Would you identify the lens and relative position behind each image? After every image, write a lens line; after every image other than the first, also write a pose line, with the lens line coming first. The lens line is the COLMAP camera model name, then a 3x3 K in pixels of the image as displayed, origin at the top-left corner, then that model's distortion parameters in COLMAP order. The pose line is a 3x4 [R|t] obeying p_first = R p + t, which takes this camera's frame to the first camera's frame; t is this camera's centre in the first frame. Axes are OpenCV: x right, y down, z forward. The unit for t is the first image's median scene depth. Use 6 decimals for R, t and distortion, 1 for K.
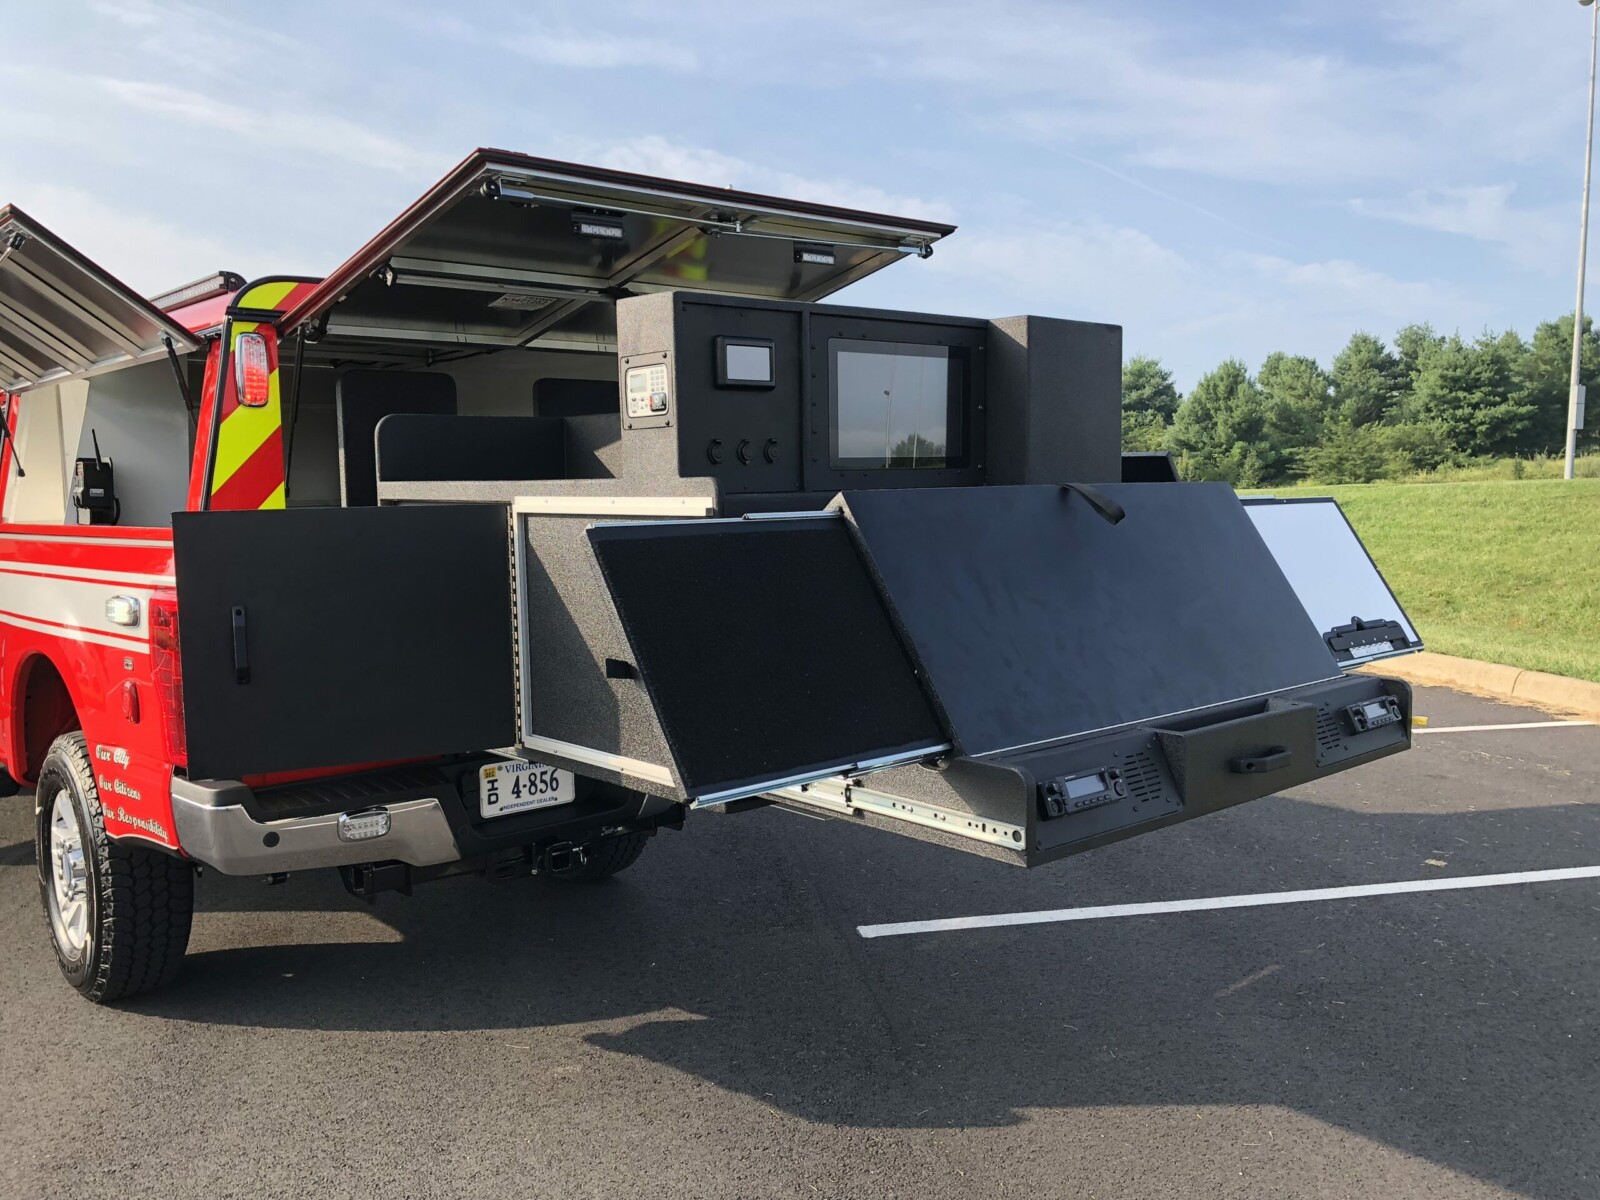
lens RADIAL K [[1308.1, 0, 793.9], [0, 1308.1, 595.1], [0, 0, 1]] dist [0.039722, -0.031432]
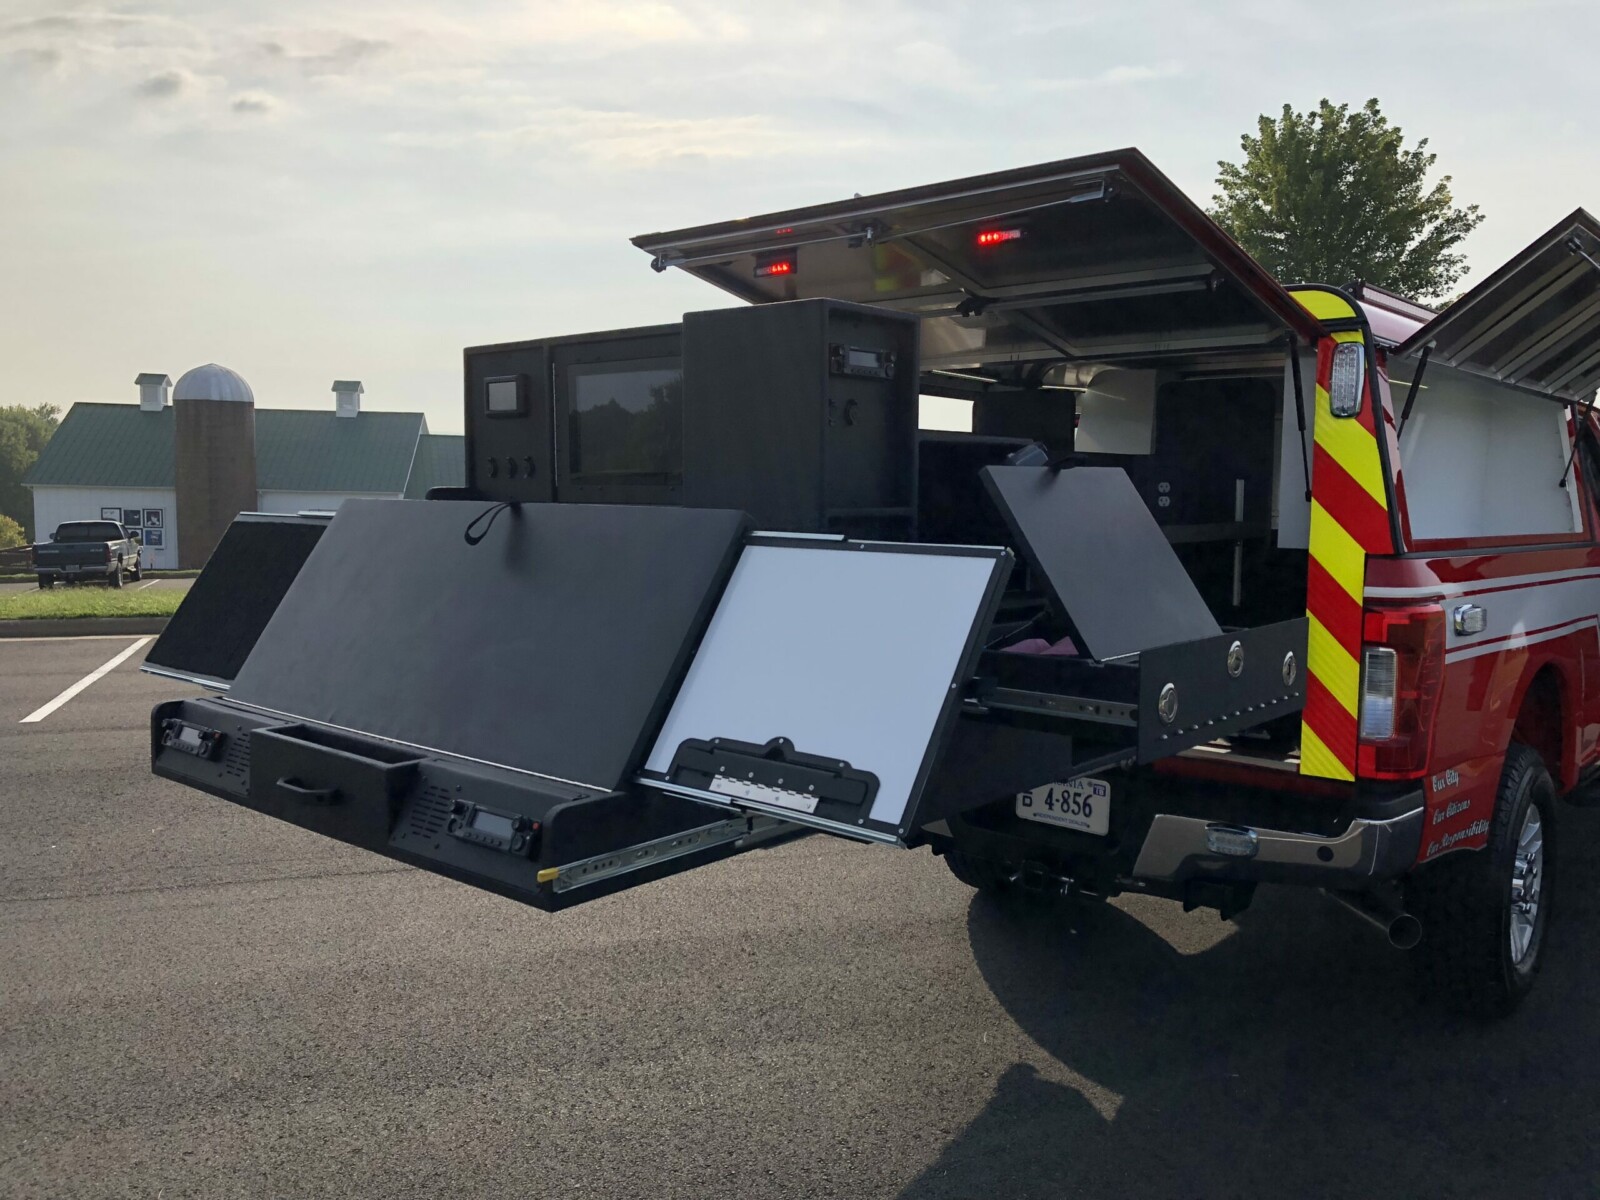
lens RADIAL K [[1308.1, 0, 793.3], [0, 1308.1, 597.5], [0, 0, 1]] dist [0.039722, -0.031432]
pose [[0.140702, 0.100857, -0.984901, 0.727178], [-0.099972, 0.991160, 0.087216, -0.072755], [0.984992, 0.086192, 0.149541, 0.643253]]
